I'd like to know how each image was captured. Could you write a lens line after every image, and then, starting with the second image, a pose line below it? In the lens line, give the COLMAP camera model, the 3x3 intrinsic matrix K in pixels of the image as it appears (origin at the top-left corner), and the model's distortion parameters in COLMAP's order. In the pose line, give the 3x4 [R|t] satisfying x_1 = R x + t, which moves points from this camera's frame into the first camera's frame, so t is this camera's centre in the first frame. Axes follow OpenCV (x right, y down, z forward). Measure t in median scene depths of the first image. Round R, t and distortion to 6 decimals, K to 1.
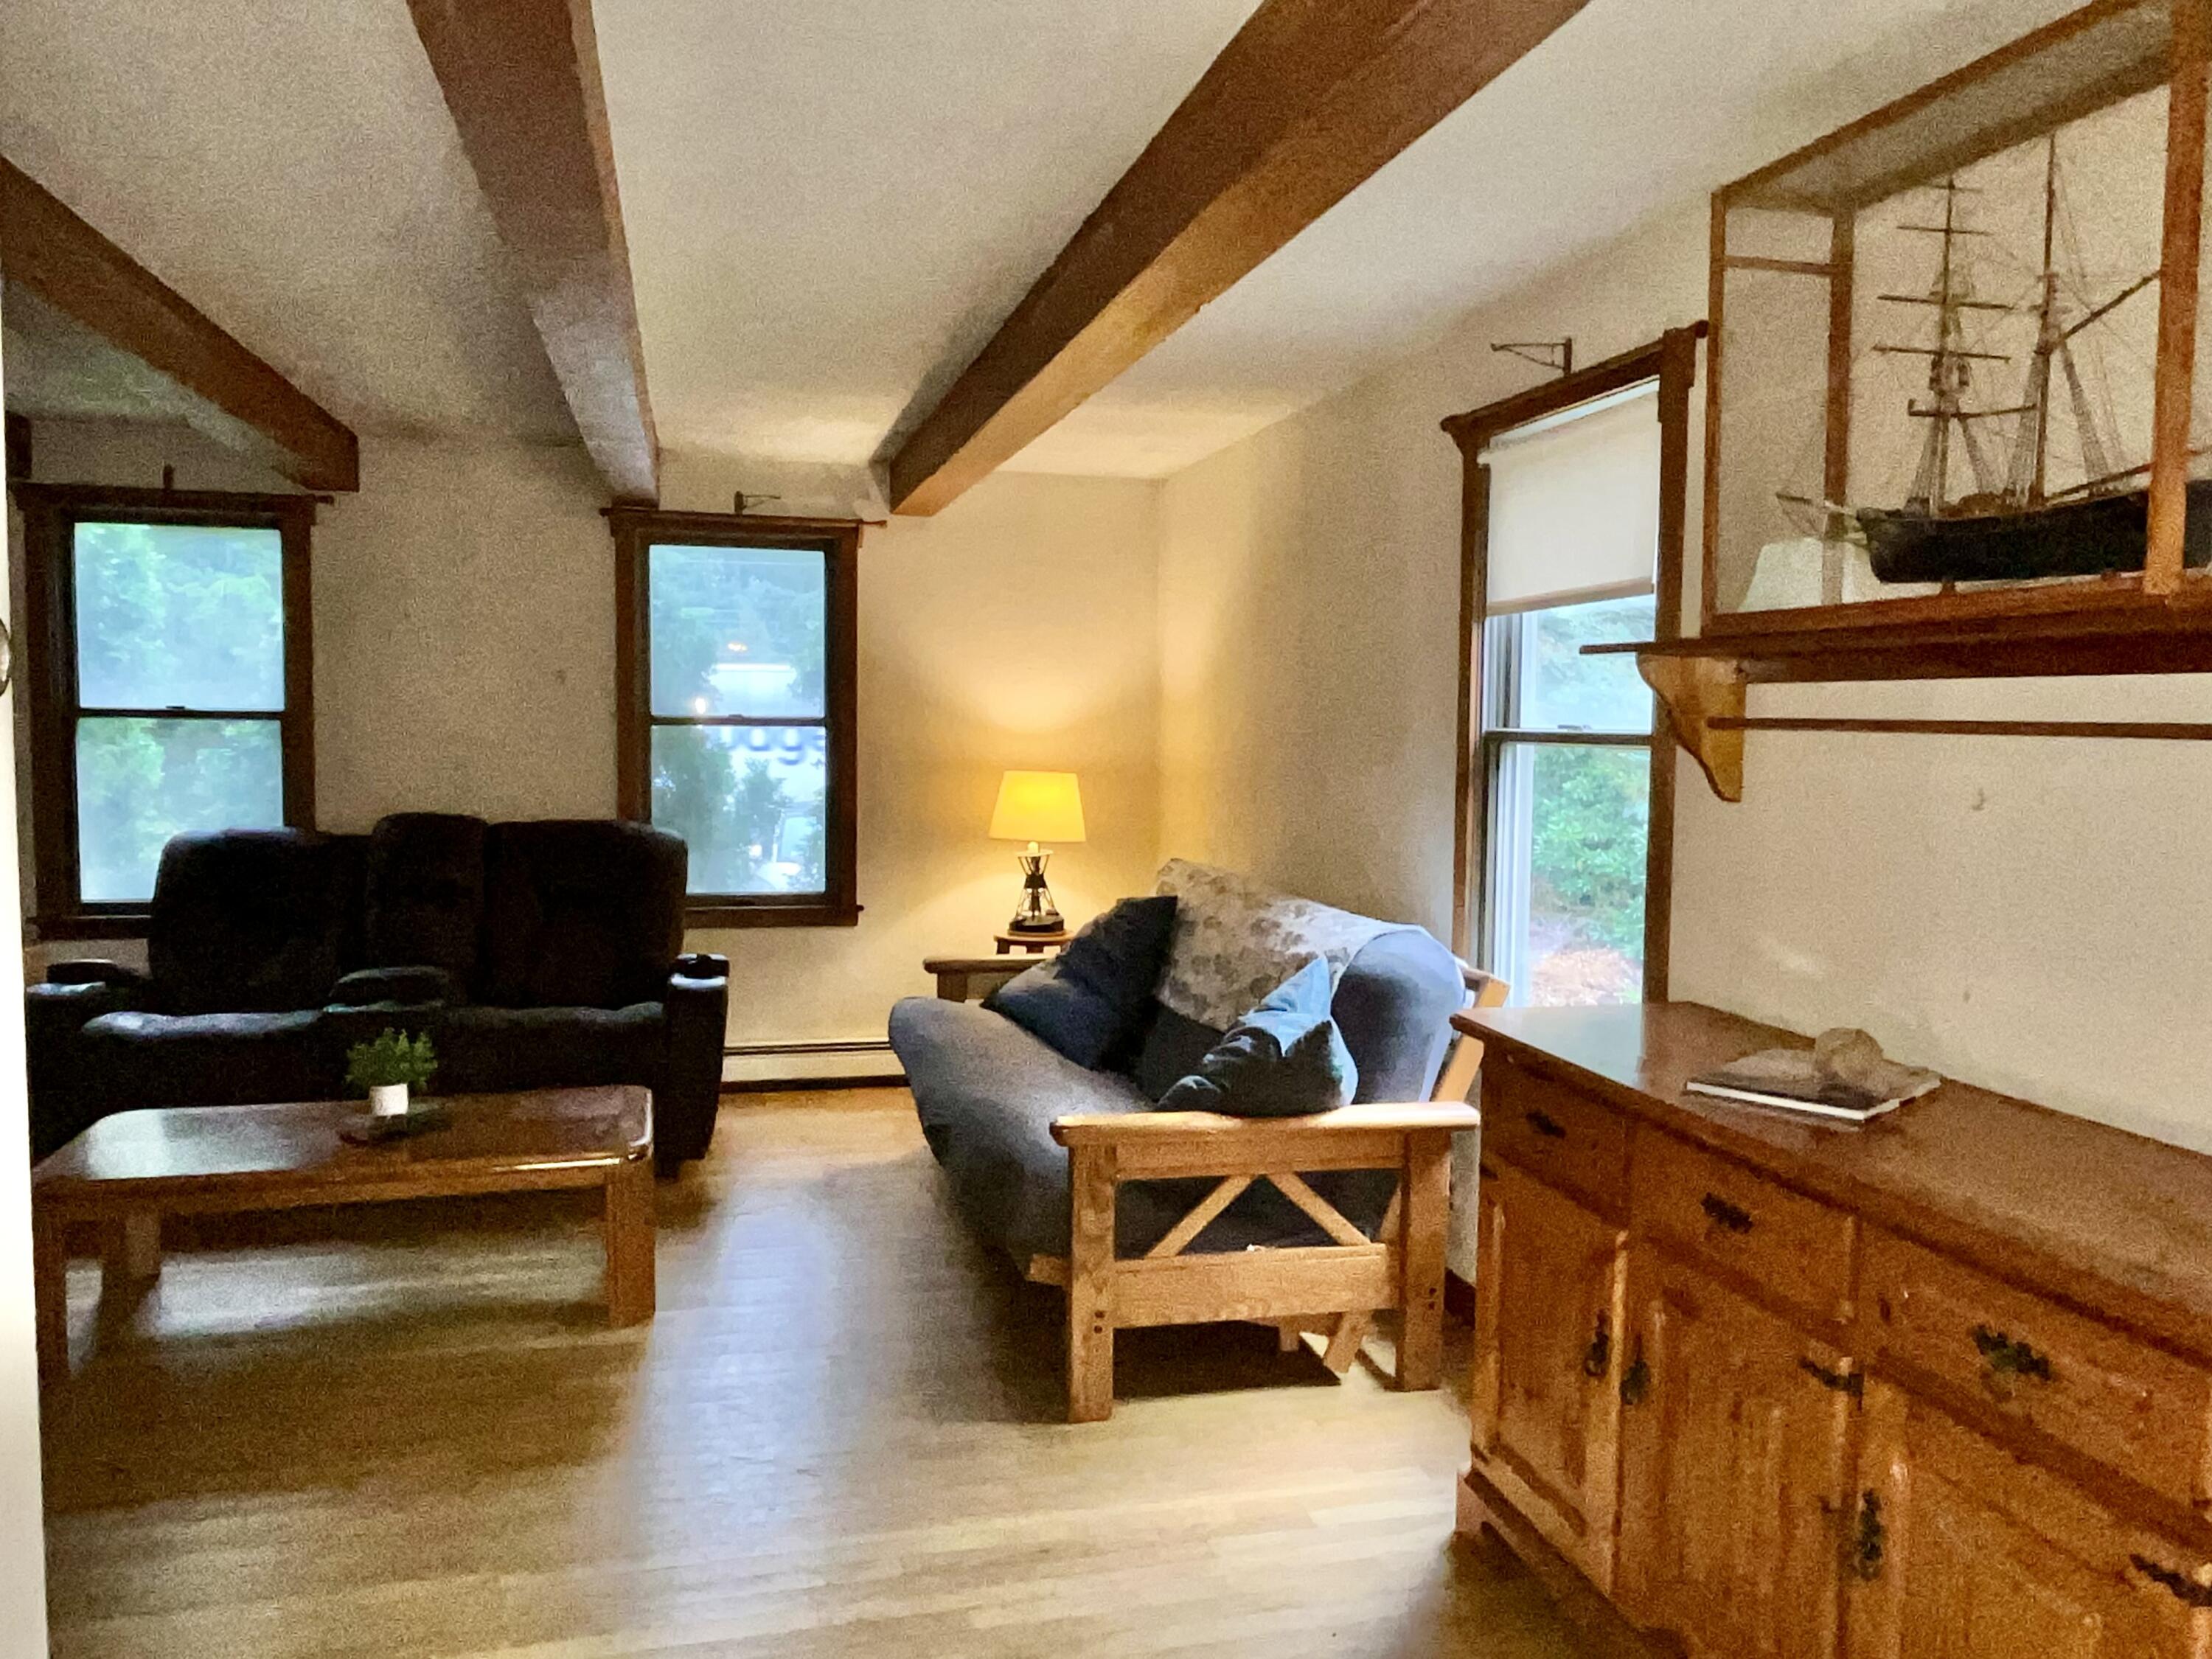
lens RADIAL K [[1573.9, 0, 1106.0], [0, 1573.9, 829.5], [0, 0, 1]] dist [-0.060247, -0.000451]
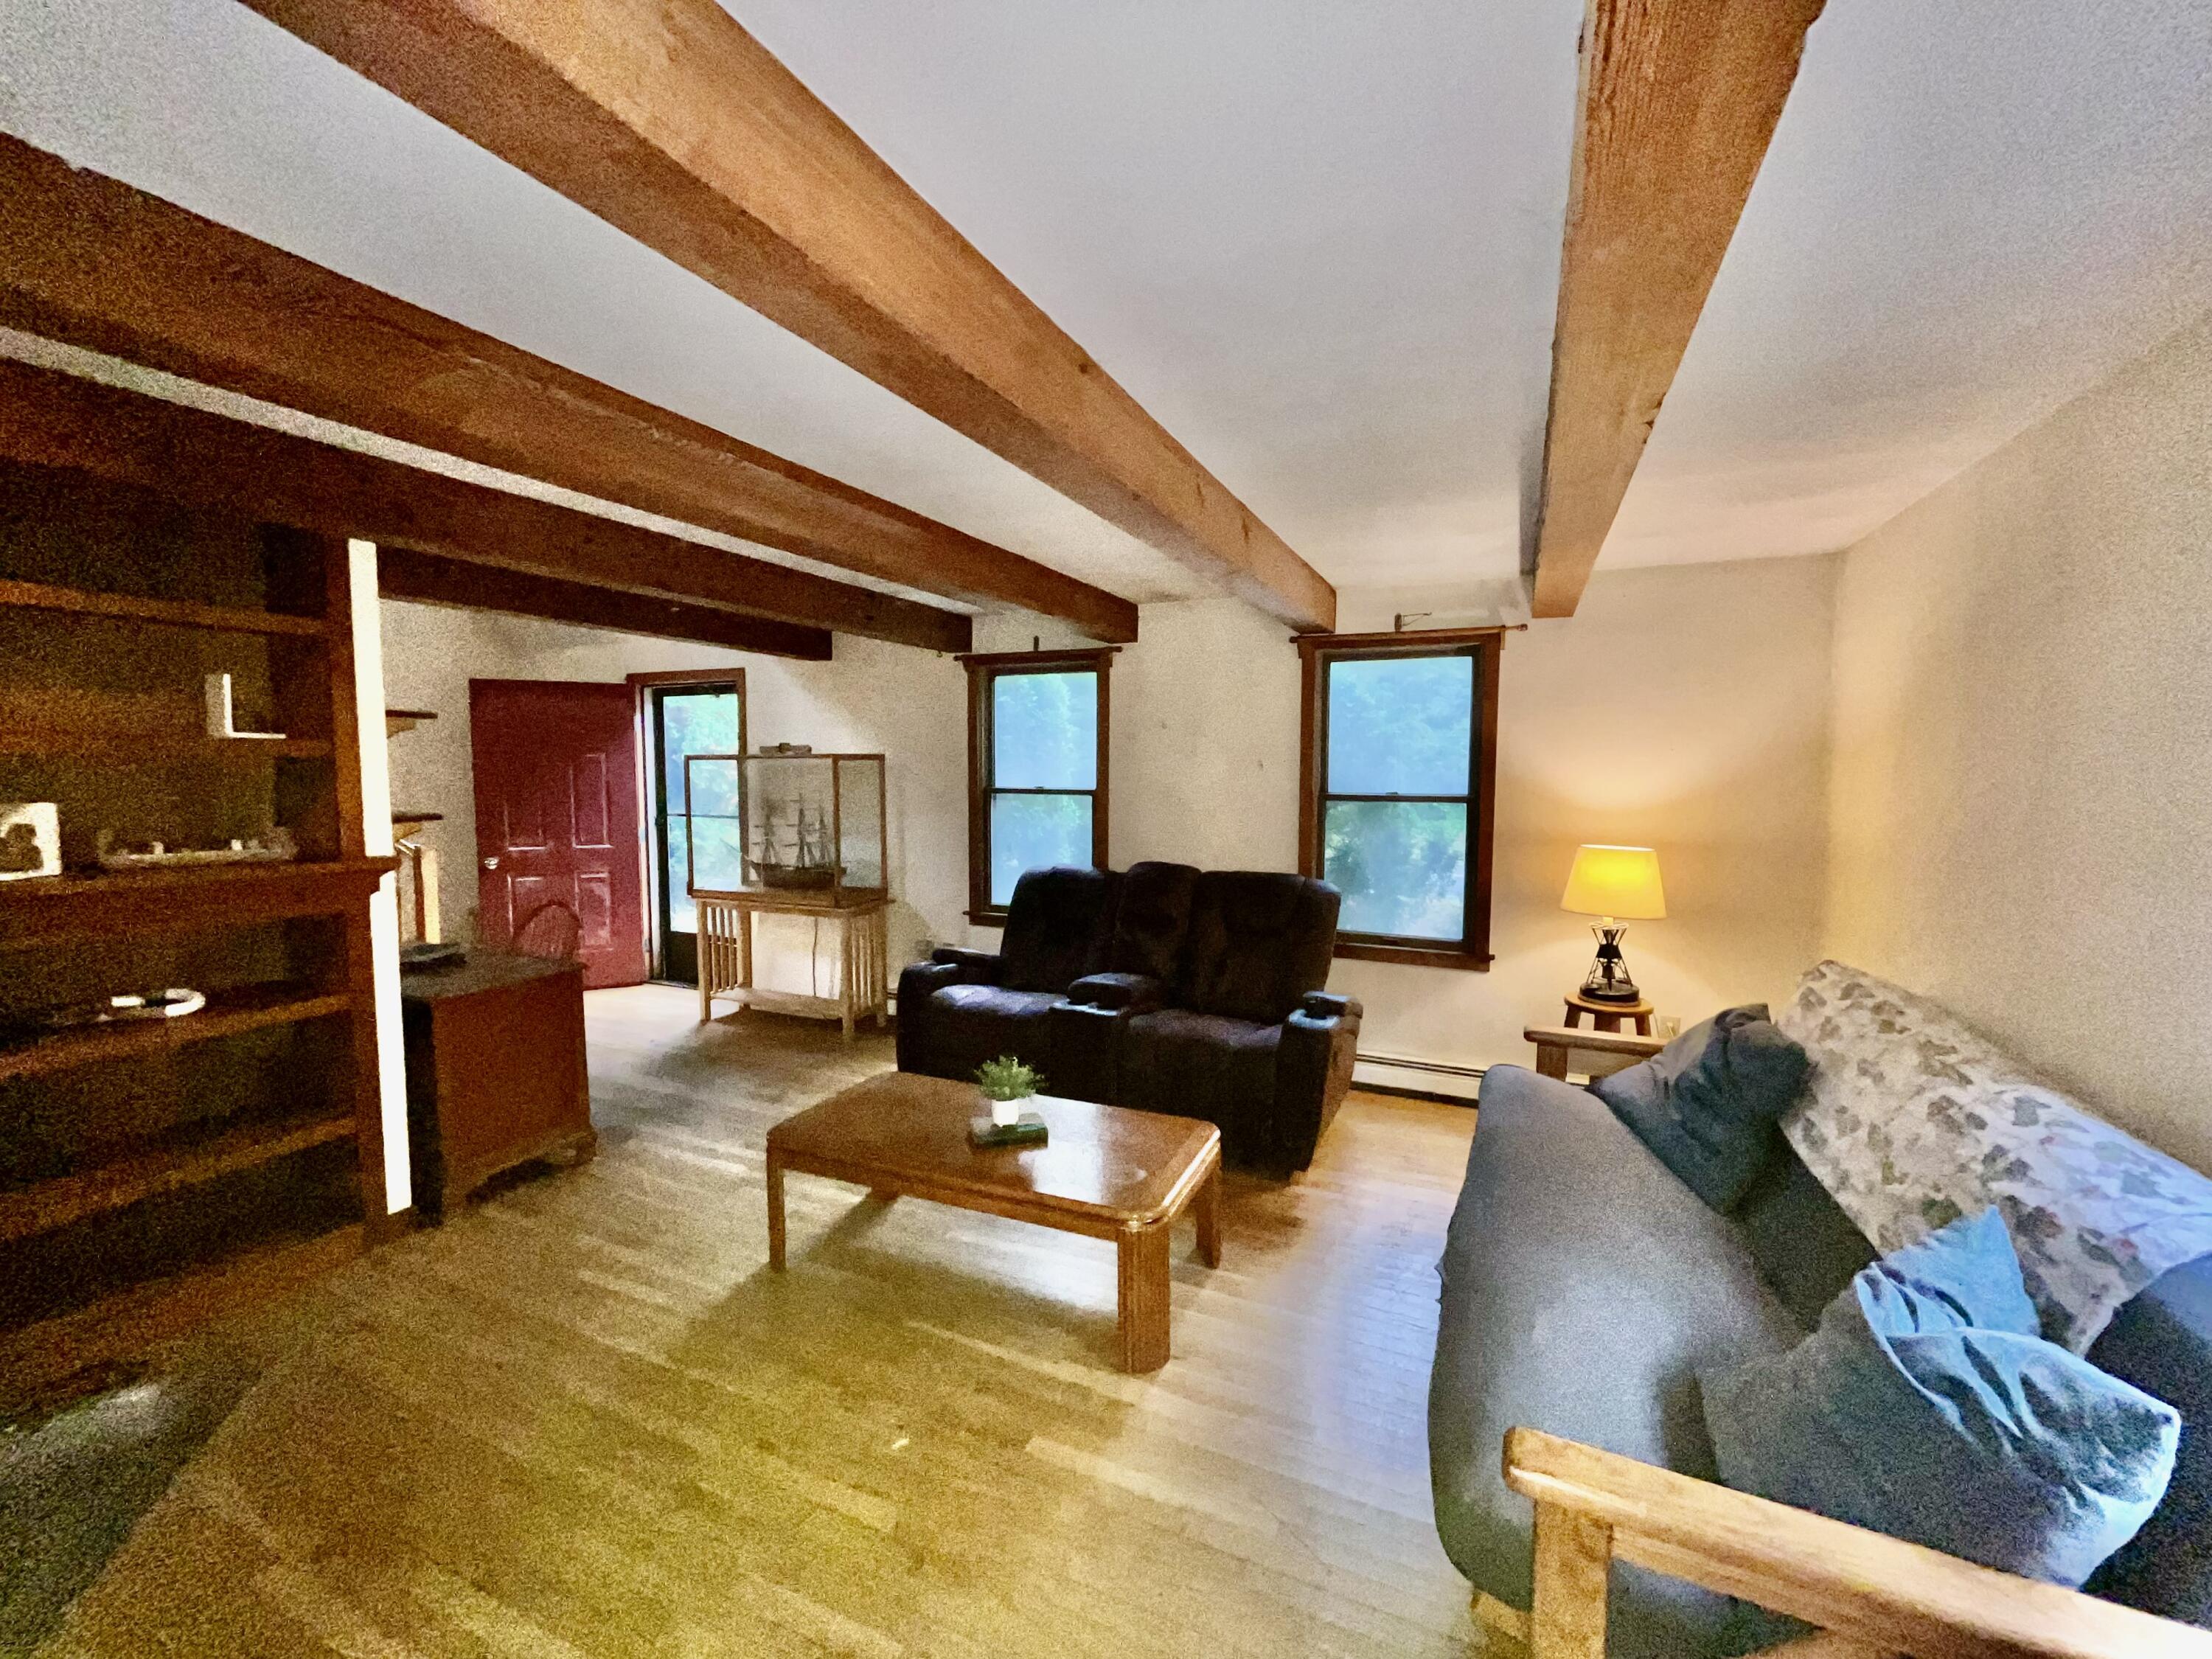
lens RADIAL K [[893.4, 0, 1106.0], [0, 893.4, 829.5], [0, 0, 1]] dist [-0.002026, -0.000519]
pose [[0.778062, 0.029658, -0.627487, 0.037340], [-0.032550, 0.999446, 0.006878, -0.043909], [0.627344, 0.015073, 0.778596, 0.319889]]
